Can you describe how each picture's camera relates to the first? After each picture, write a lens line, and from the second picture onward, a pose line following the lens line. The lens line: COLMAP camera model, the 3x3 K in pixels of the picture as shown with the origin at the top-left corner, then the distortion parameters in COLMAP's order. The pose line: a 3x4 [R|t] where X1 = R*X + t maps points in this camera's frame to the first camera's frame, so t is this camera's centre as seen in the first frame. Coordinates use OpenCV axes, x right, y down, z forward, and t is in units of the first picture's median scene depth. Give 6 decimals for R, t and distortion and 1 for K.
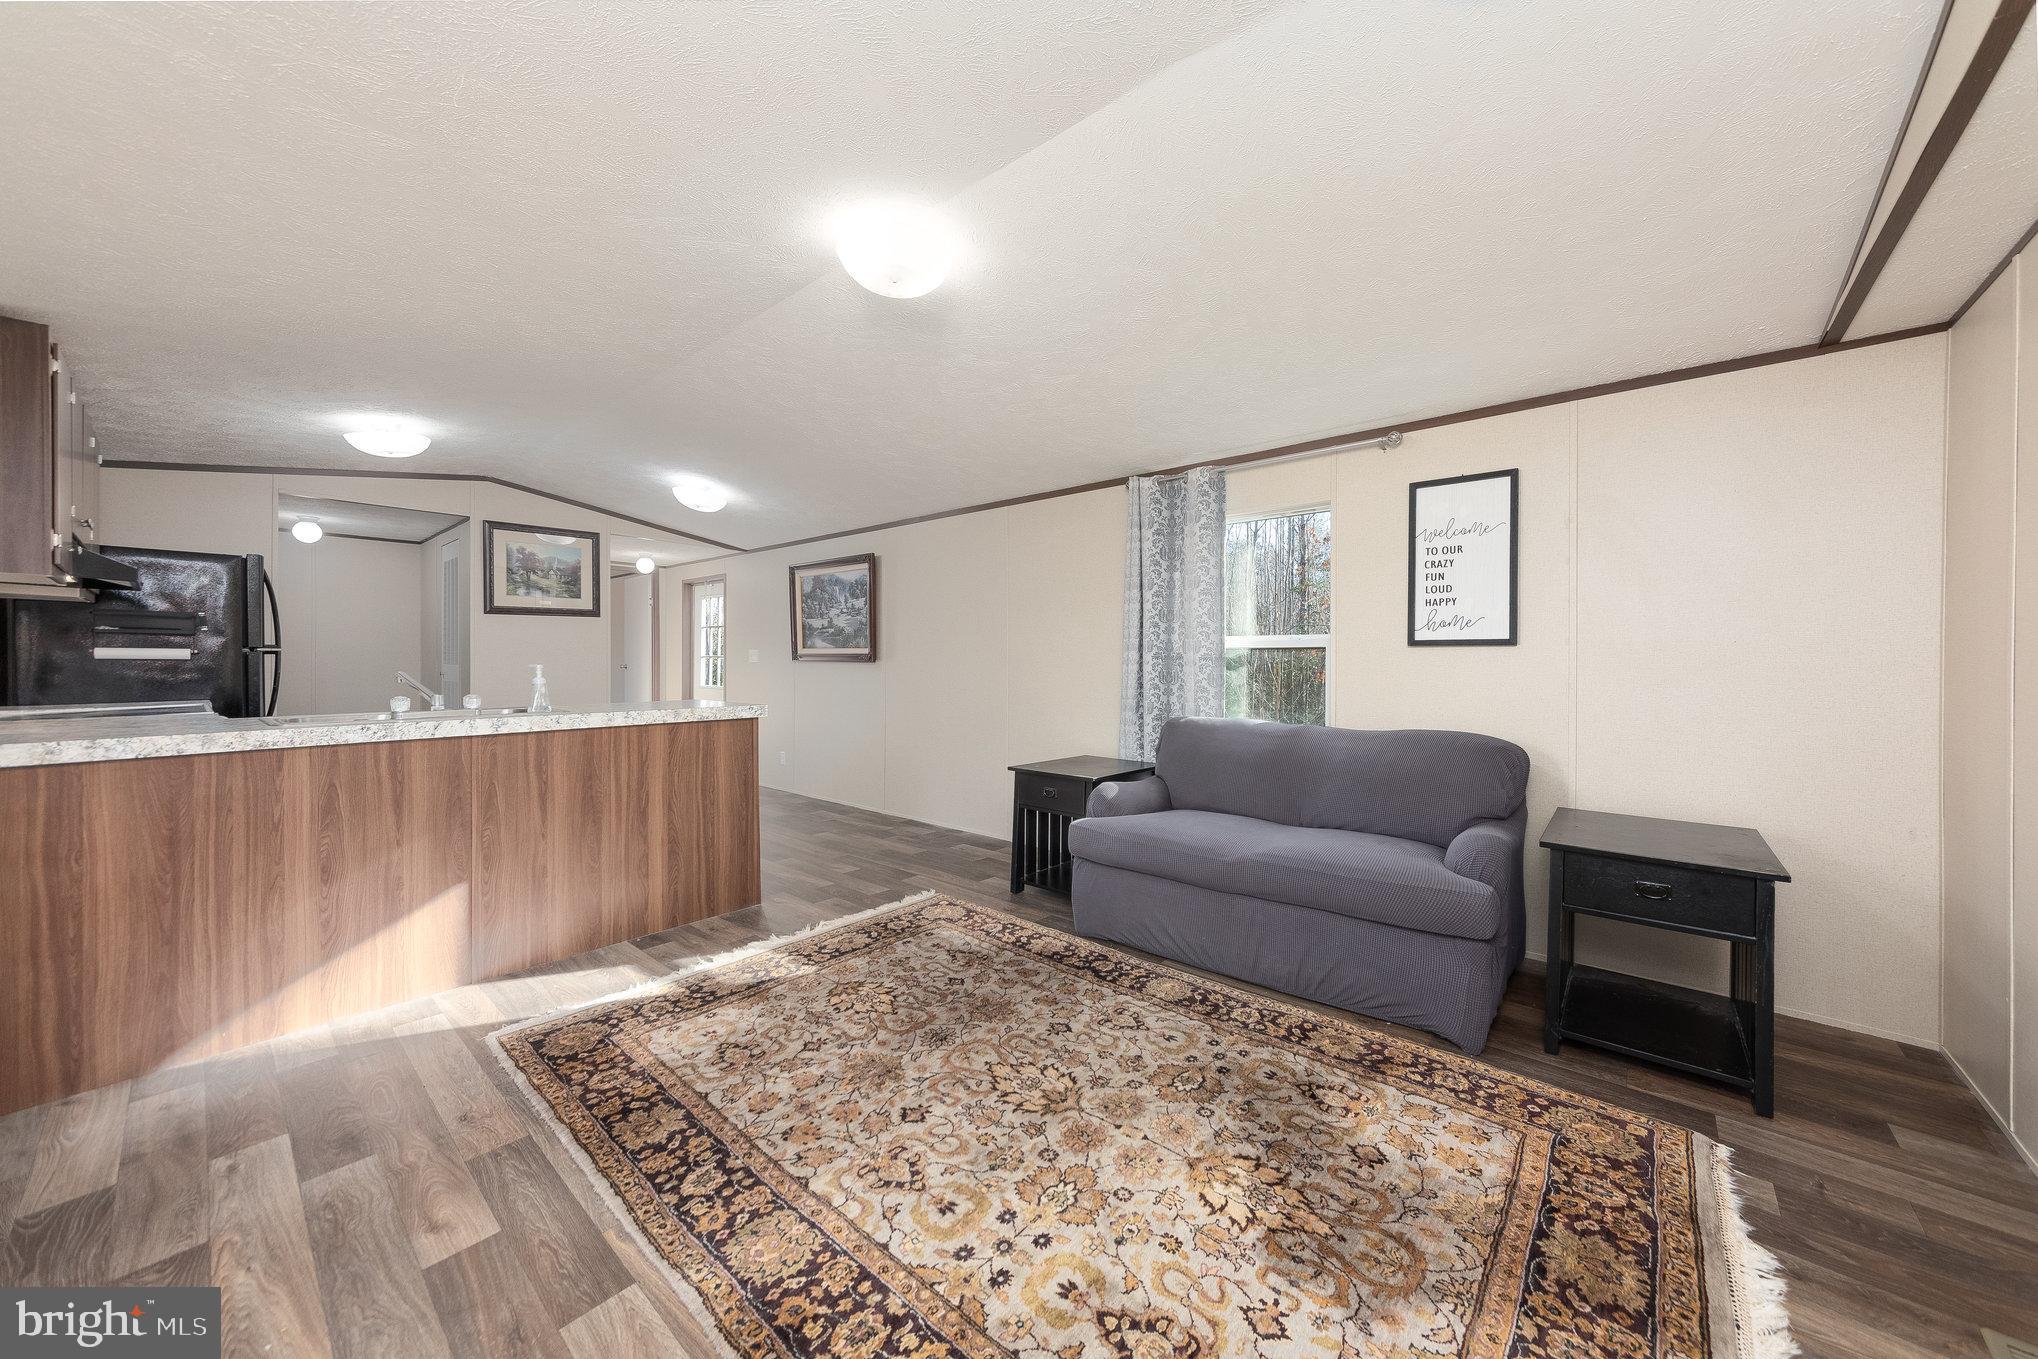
lens RADIAL K [[732.3, 0, 1016.4], [0, 732.3, 654.4], [0, 0, 1]] dist [0.001268, 0.000053]
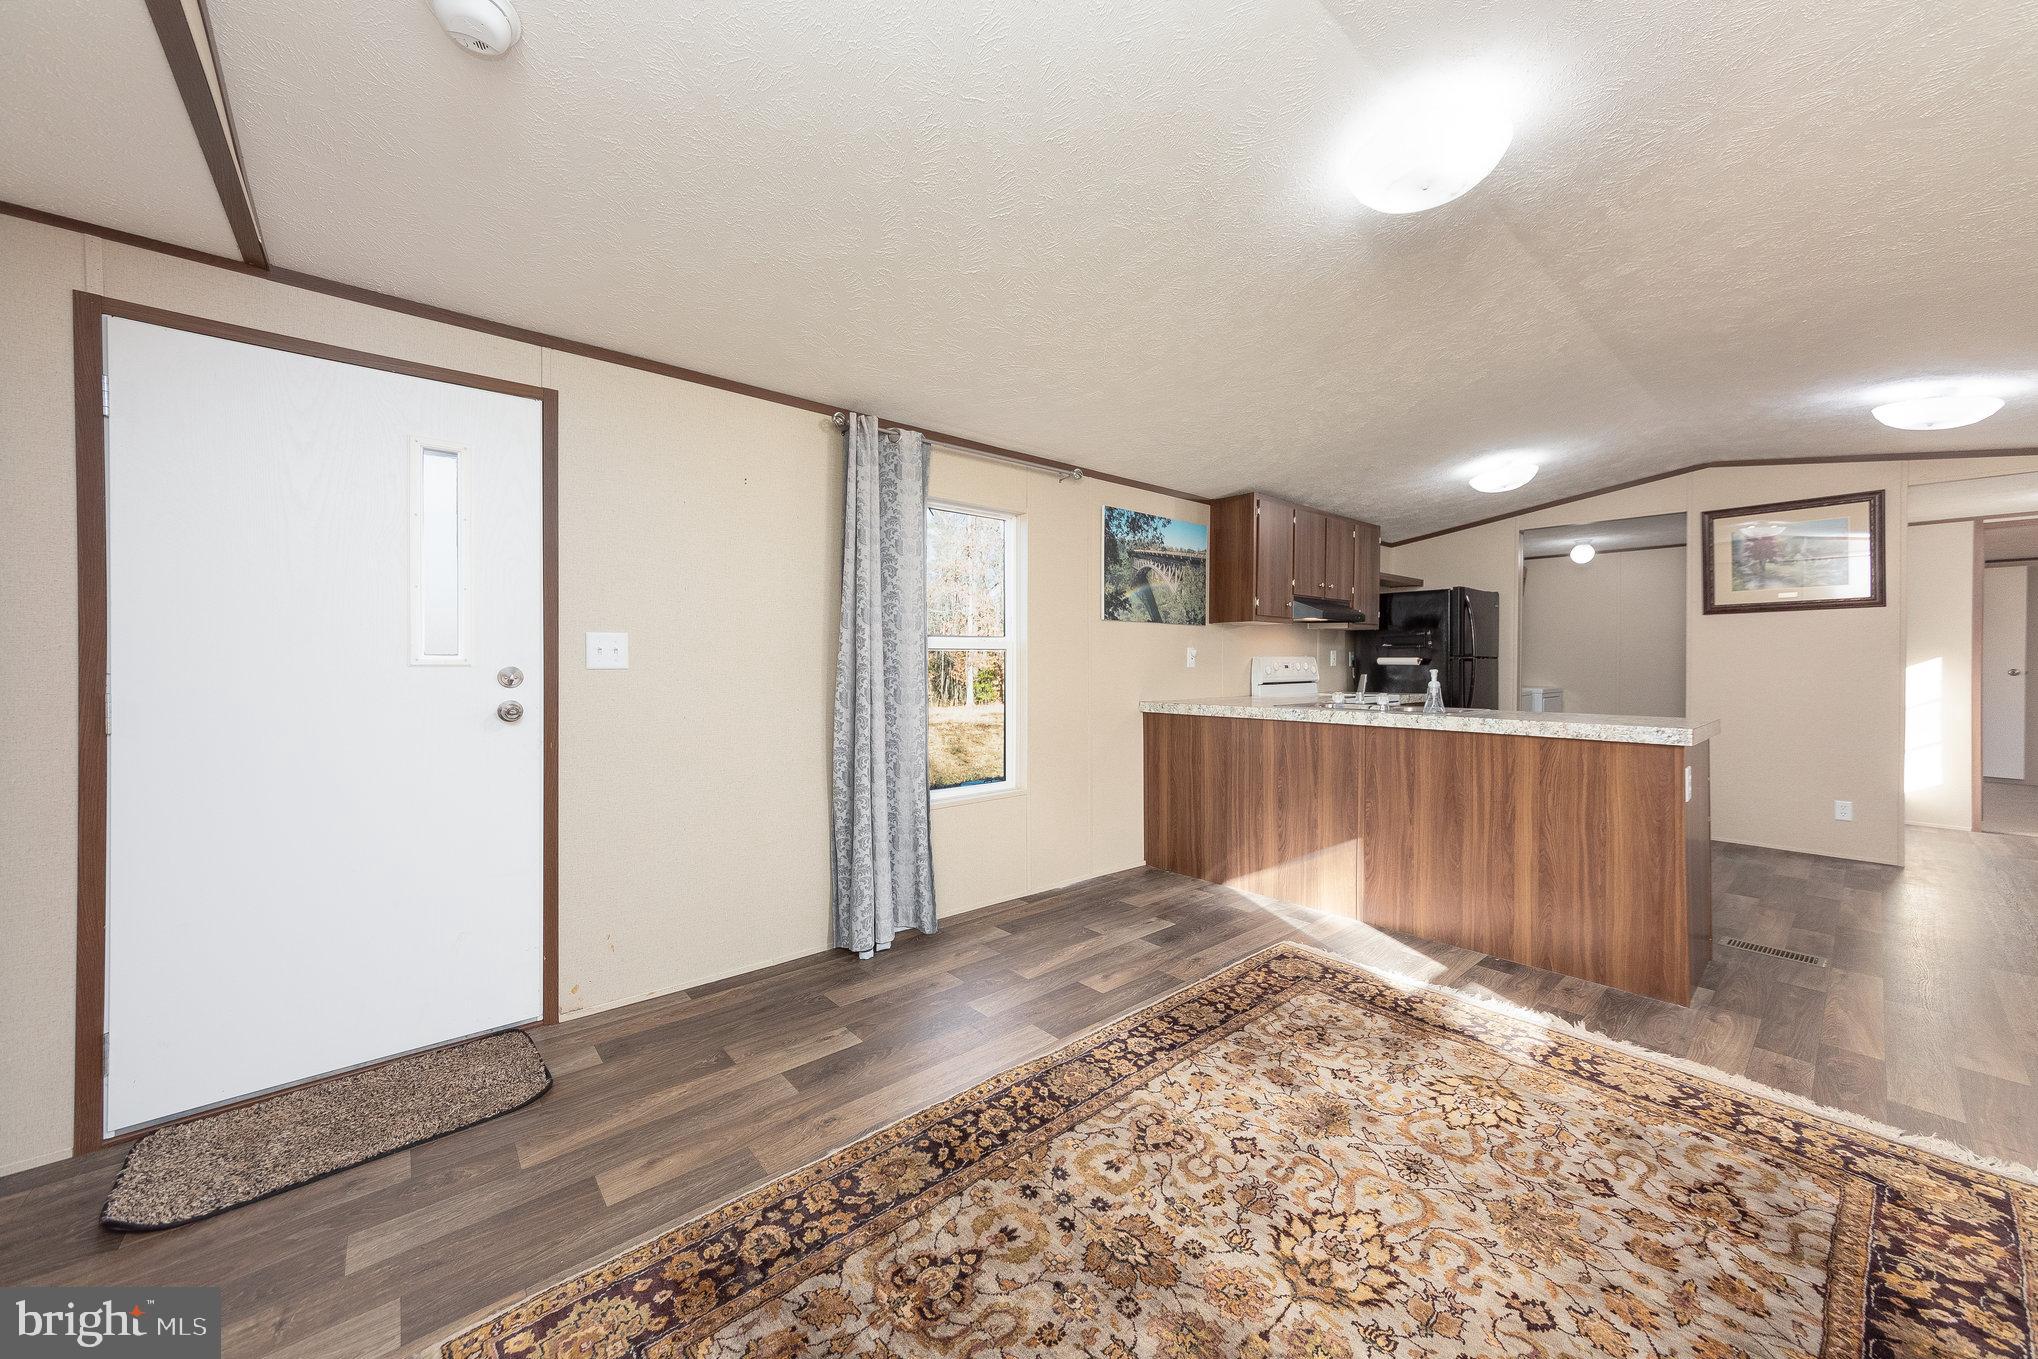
lens RADIAL K [[736.1, 0, 1023.0], [0, 736.1, 661.4], [0, 0, 1]] dist [-0.006241, 0.004902]
pose [[-0.140870, -0.003349, -0.990022, 0.588651], [0.004862, 0.999980, -0.004075, 0.002933], [0.990016, -0.005387, -0.140851, 0.595026]]
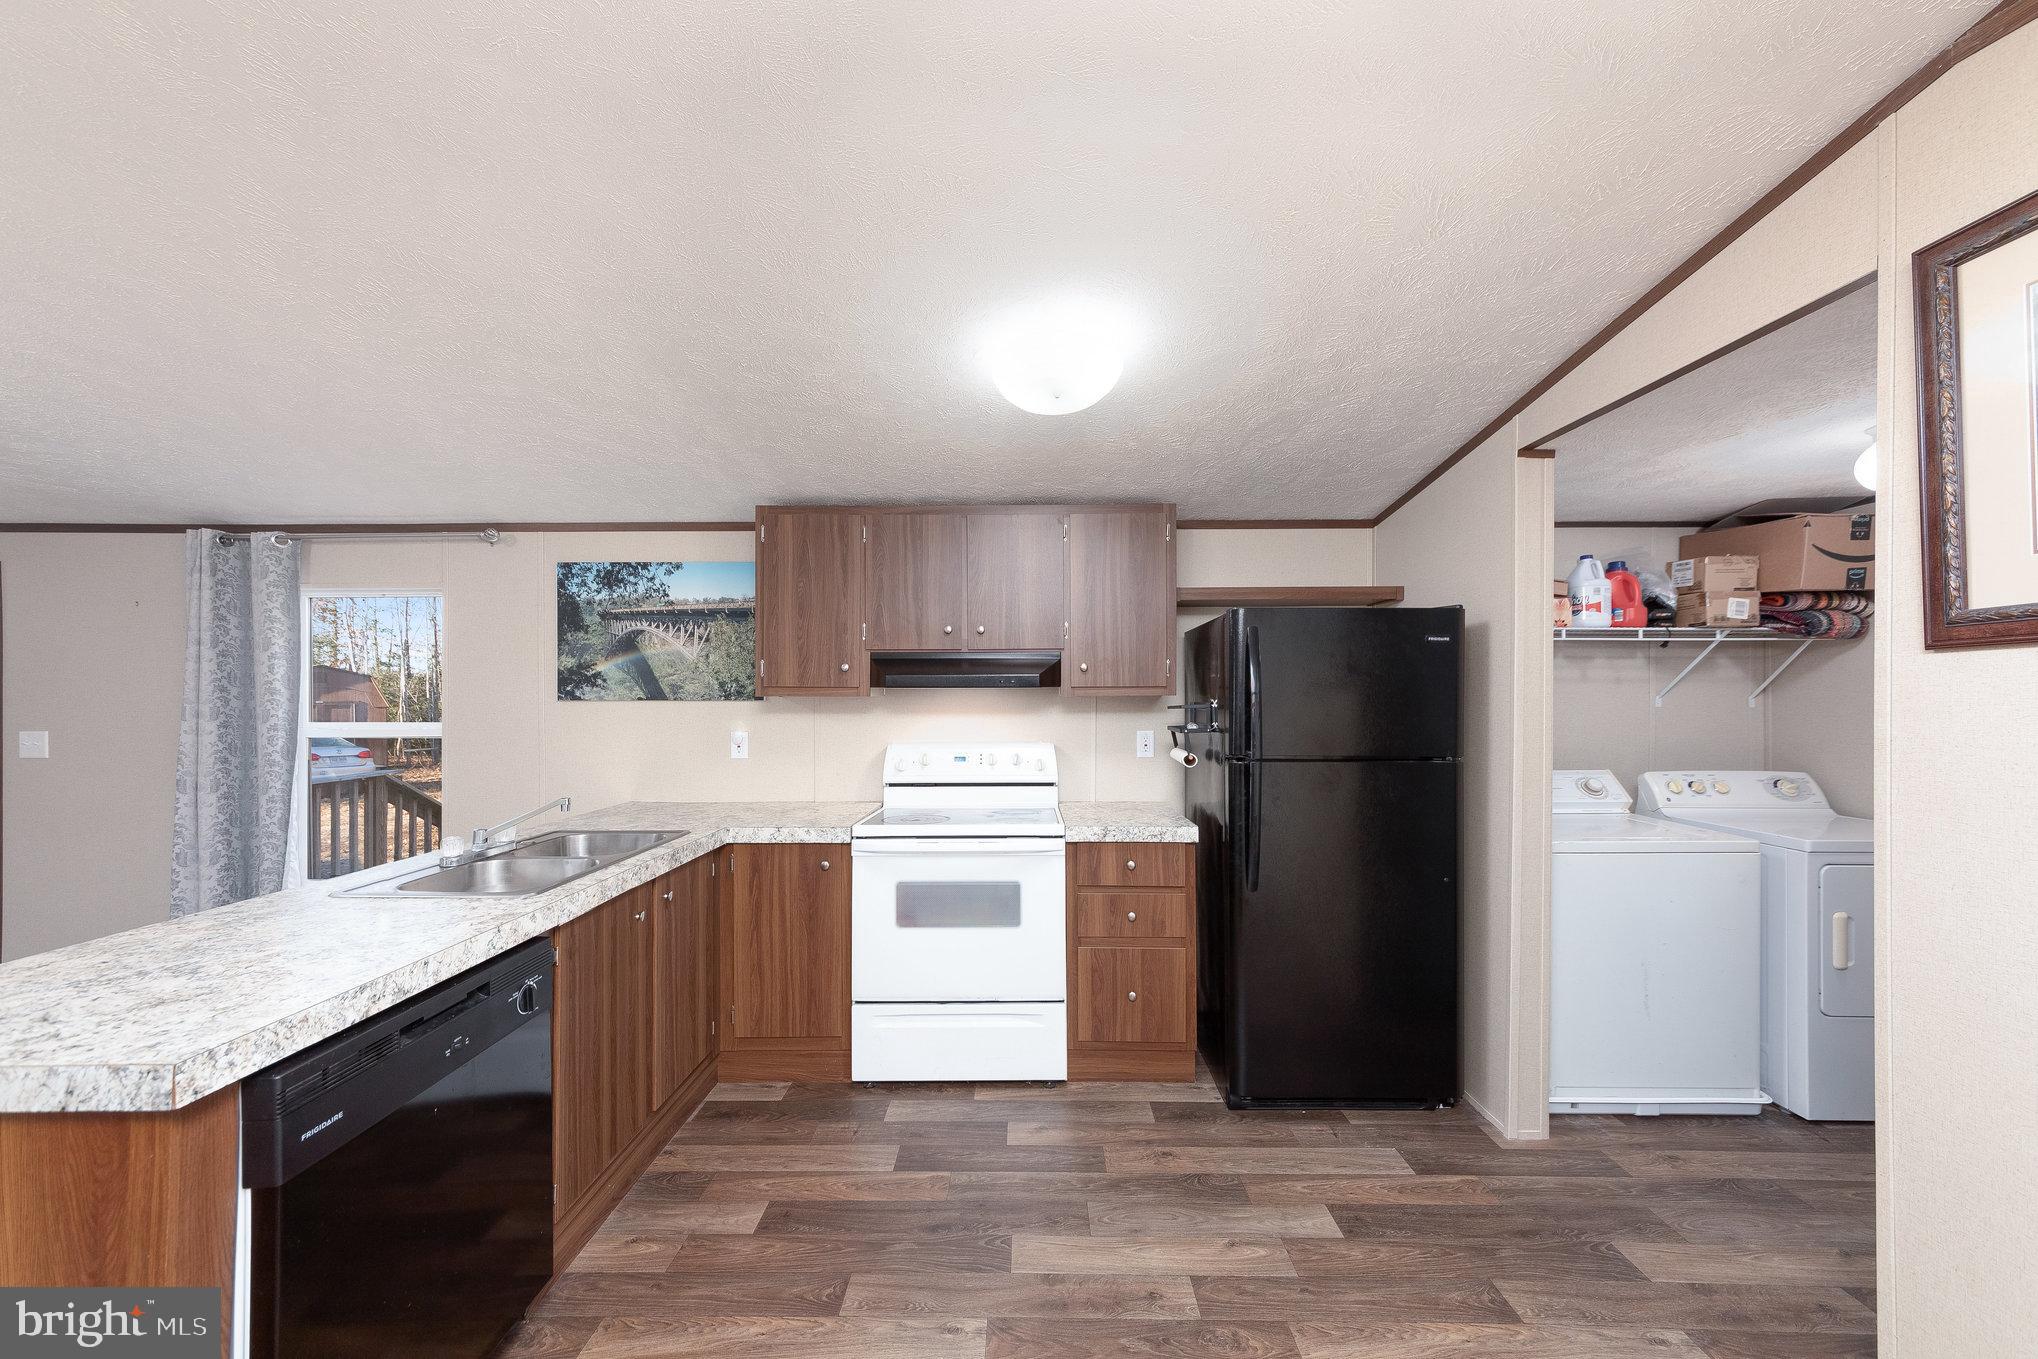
lens RADIAL K [[728.2, 0, 1023.6], [0, 728.2, 697.8], [0, 0, 1]] dist [0.000076, 0.000090]
pose [[-0.759301, -0.002033, -0.650736, -0.718911], [0.003265, 0.999971, -0.006935, -0.080928], [0.650731, -0.007391, -0.759272, 1.994045]]
